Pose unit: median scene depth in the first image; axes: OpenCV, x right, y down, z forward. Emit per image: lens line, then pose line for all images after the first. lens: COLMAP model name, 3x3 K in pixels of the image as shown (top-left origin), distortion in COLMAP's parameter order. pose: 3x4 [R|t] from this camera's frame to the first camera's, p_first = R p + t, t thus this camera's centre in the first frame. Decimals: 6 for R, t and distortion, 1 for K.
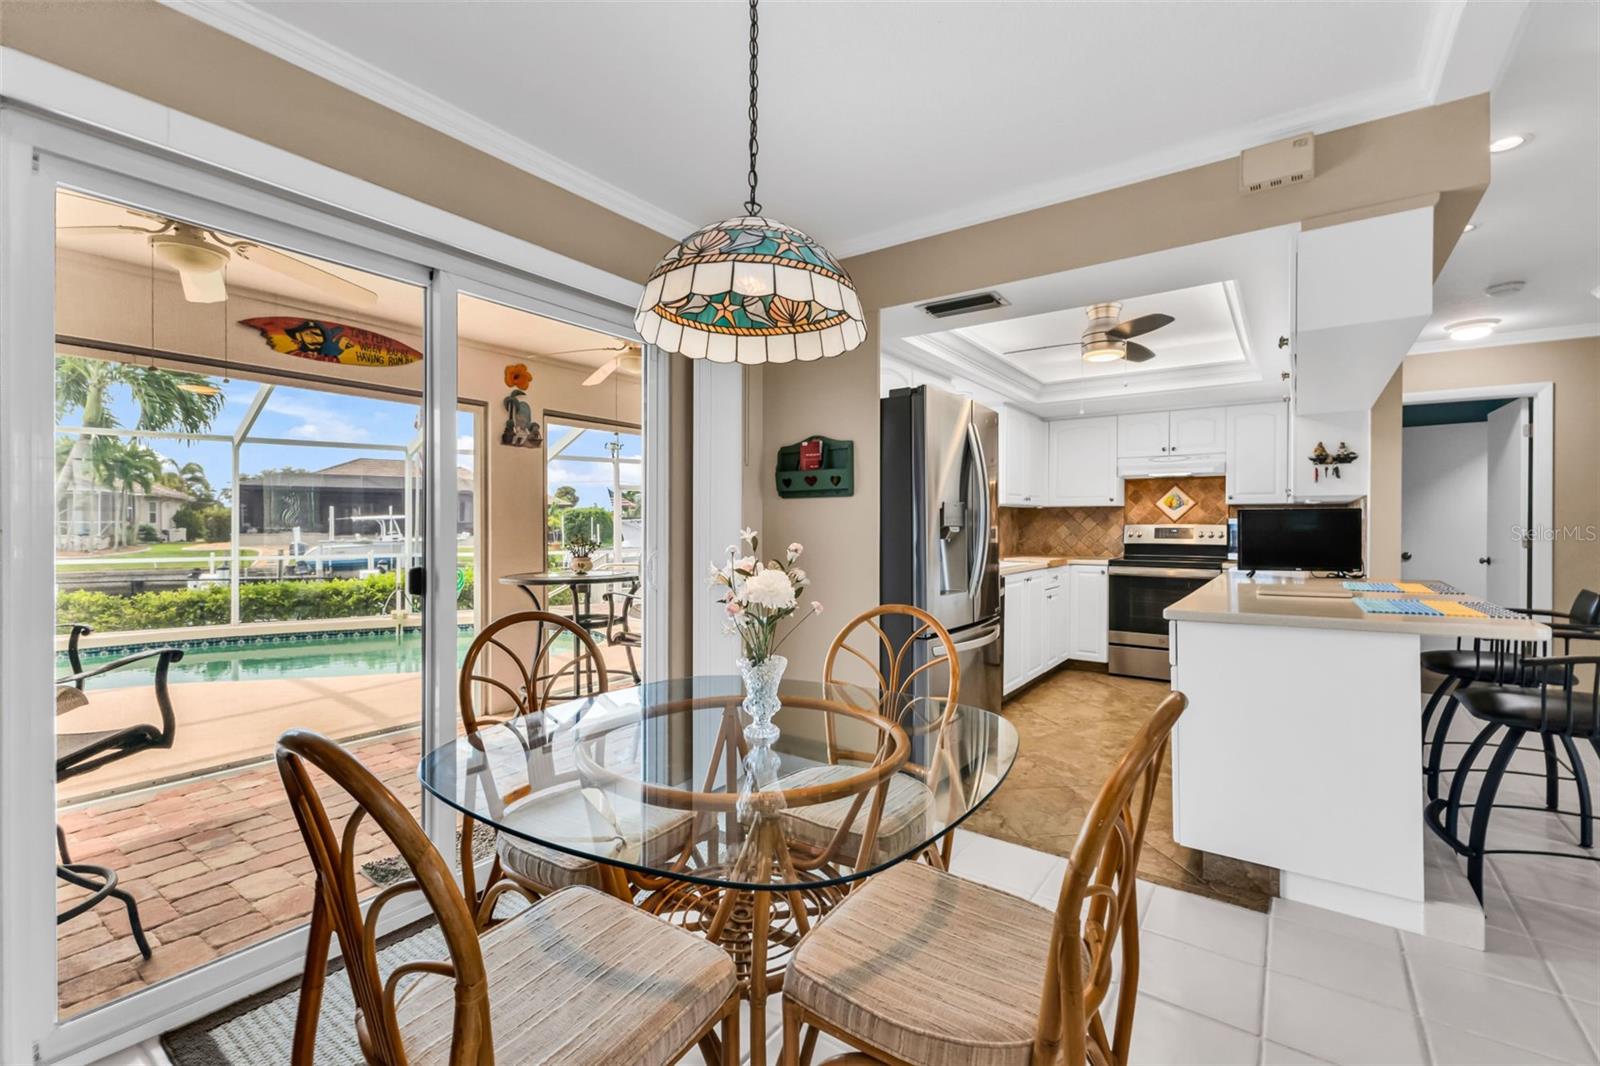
lens RADIAL K [[699.9, 0, 797.2], [0, 699.9, 528.7], [0, 0, 1]] dist [0.006273, -0.000167]
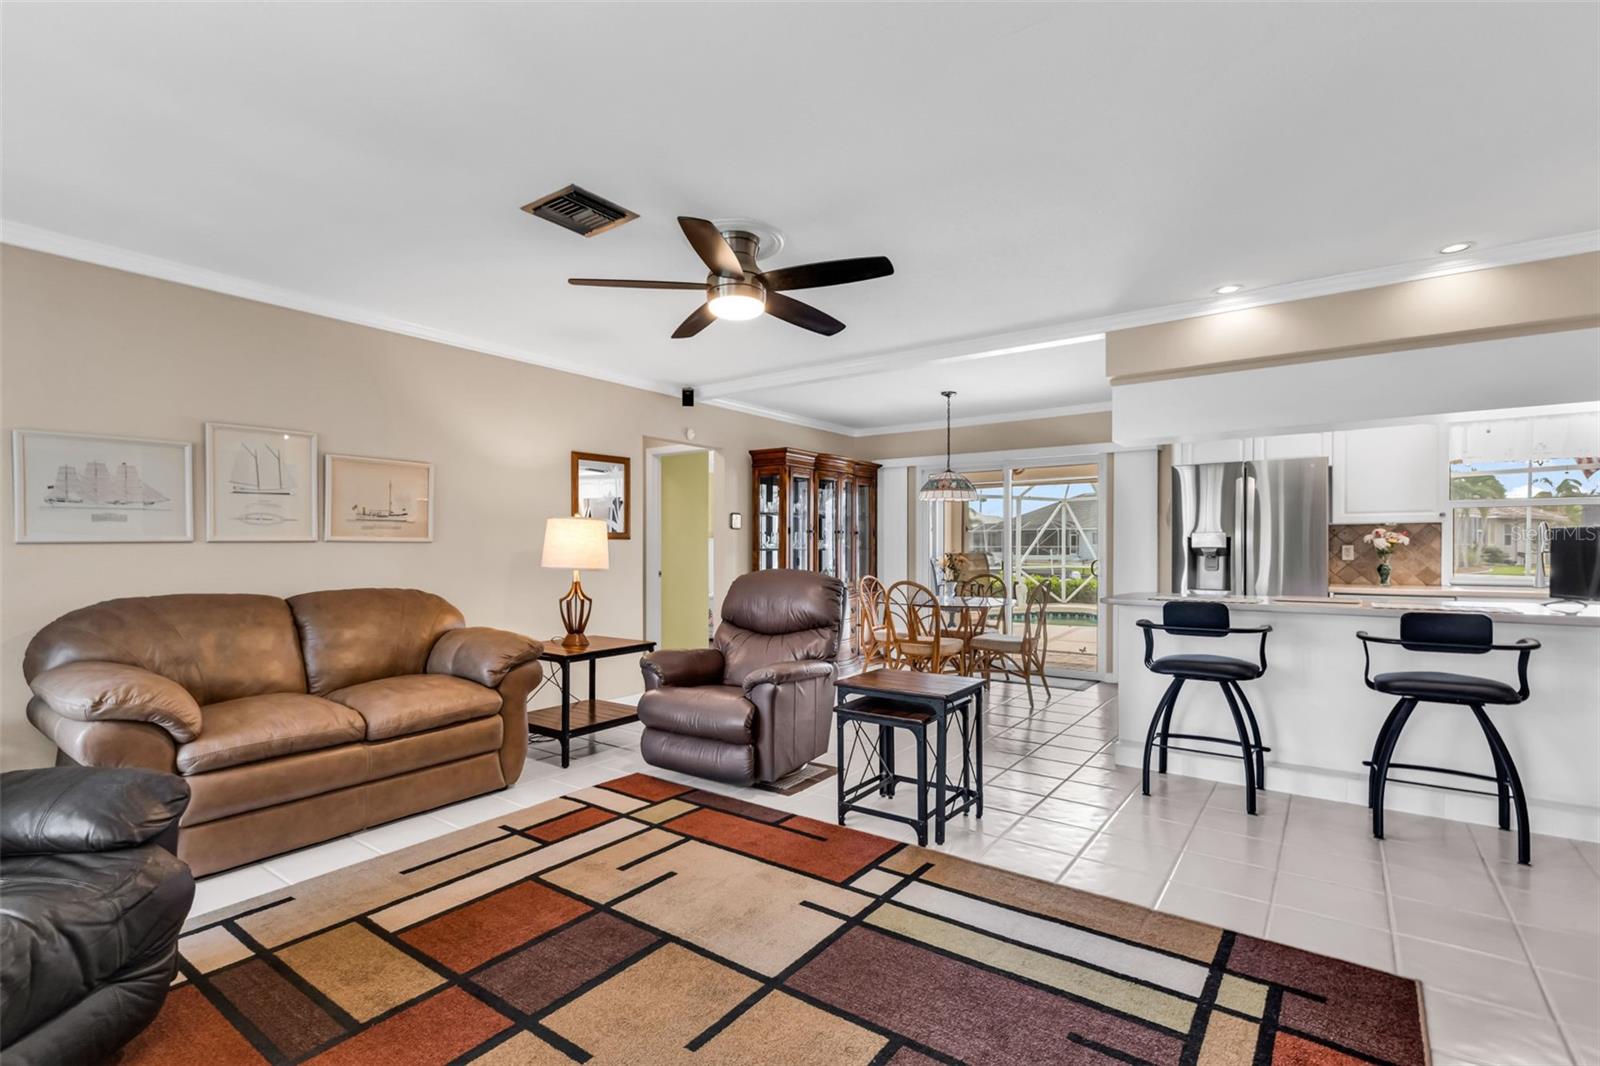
lens RADIAL K [[699.9, 0, 767.4], [0, 699.9, 552.0], [0, 0, 1]] dist [0.006273, -0.000167]
pose [[-0.057013, 0.003446, -0.998368, 0.963267], [-0.001606, 0.999992, 0.003543, 0.000131], [0.998372, 0.001806, -0.057007, 0.063487]]
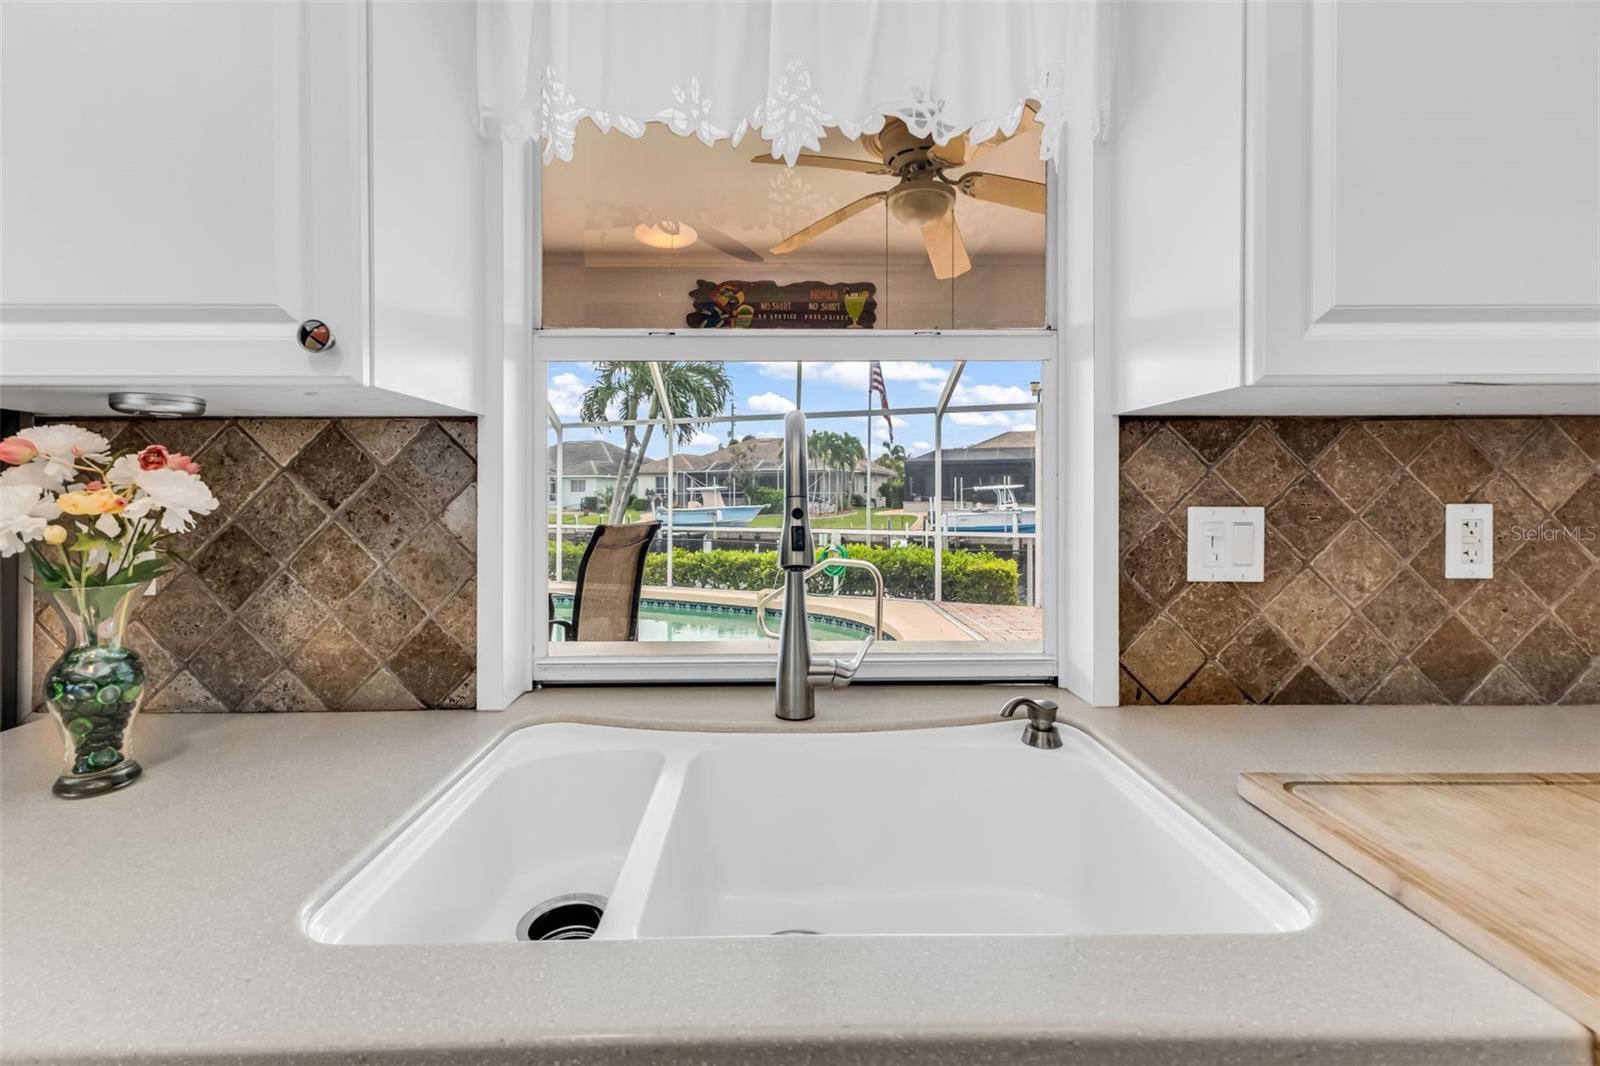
lens RADIAL K [[699.9, 0, 785.0], [0, 699.9, 494.4], [0, 0, 1]] dist [0.006273, -0.000167]
pose [[0.589735, -0.002667, -0.807593, 0.318973], [0.000517, 0.999996, -0.002925, -0.012291], [0.807597, 0.001308, 0.589733, 0.753326]]
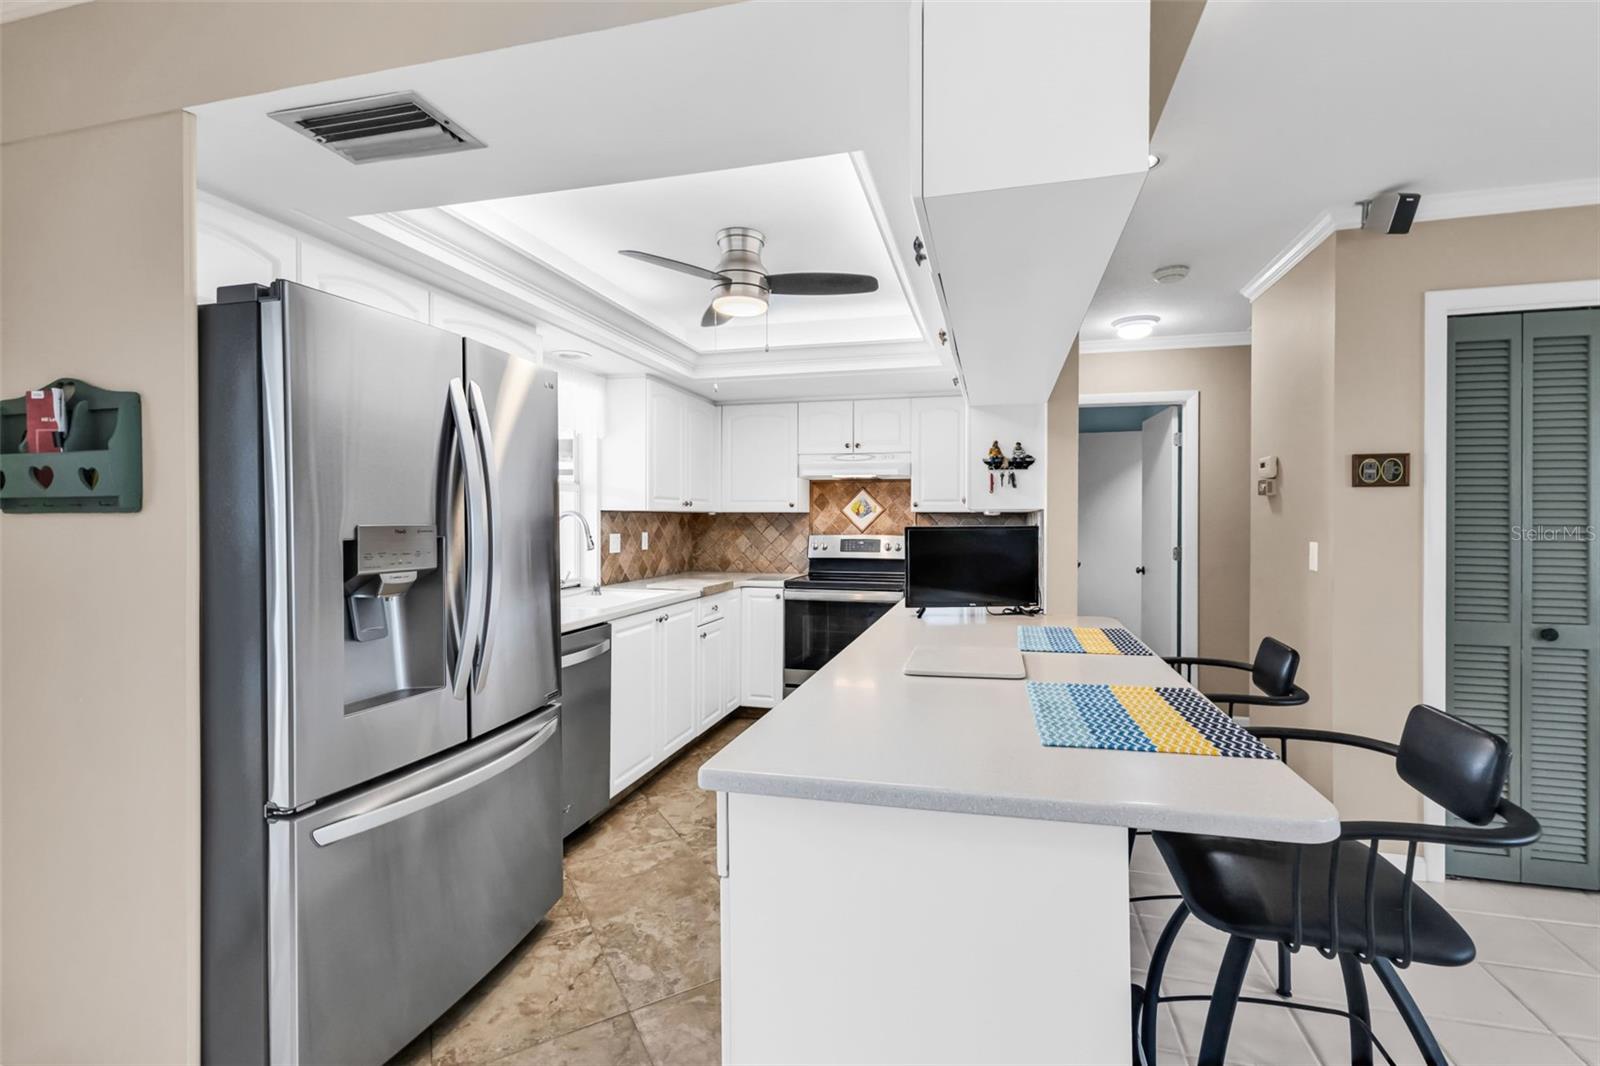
lens RADIAL K [[699.9, 0, 821.7], [0, 699.9, 519.8], [0, 0, 1]] dist [0.006273, -0.000167]
pose [[0.930748, -0.001141, 0.365660, 0.176970], [0.002399, 0.999993, -0.002986, -0.021167], [-0.365654, 0.003657, 0.930744, 0.218764]]
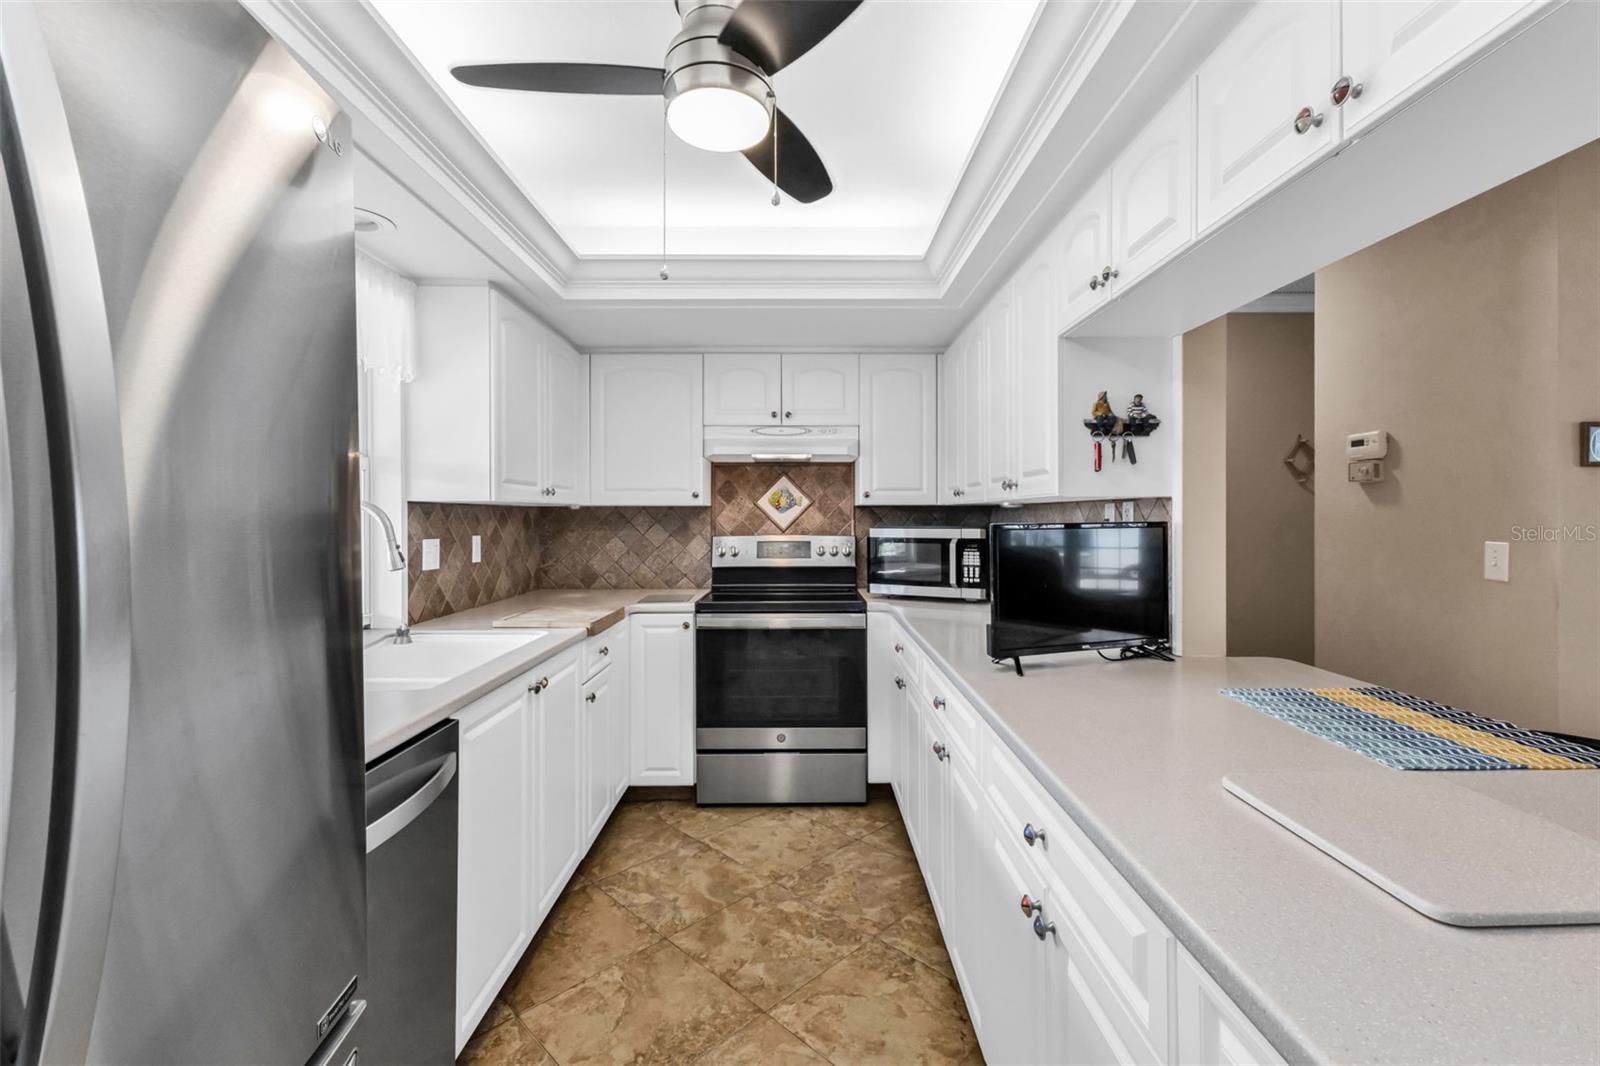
lens RADIAL K [[699.0, 0, 809.9], [0, 699.0, 514.2], [0, 0, 1]] dist [0.004838, 0.000191]
pose [[0.805271, -0.002320, 0.592903, 0.172197], [0.007193, 0.999957, -0.005857, -0.020906], [-0.592864, 0.008981, 0.805253, 0.456039]]
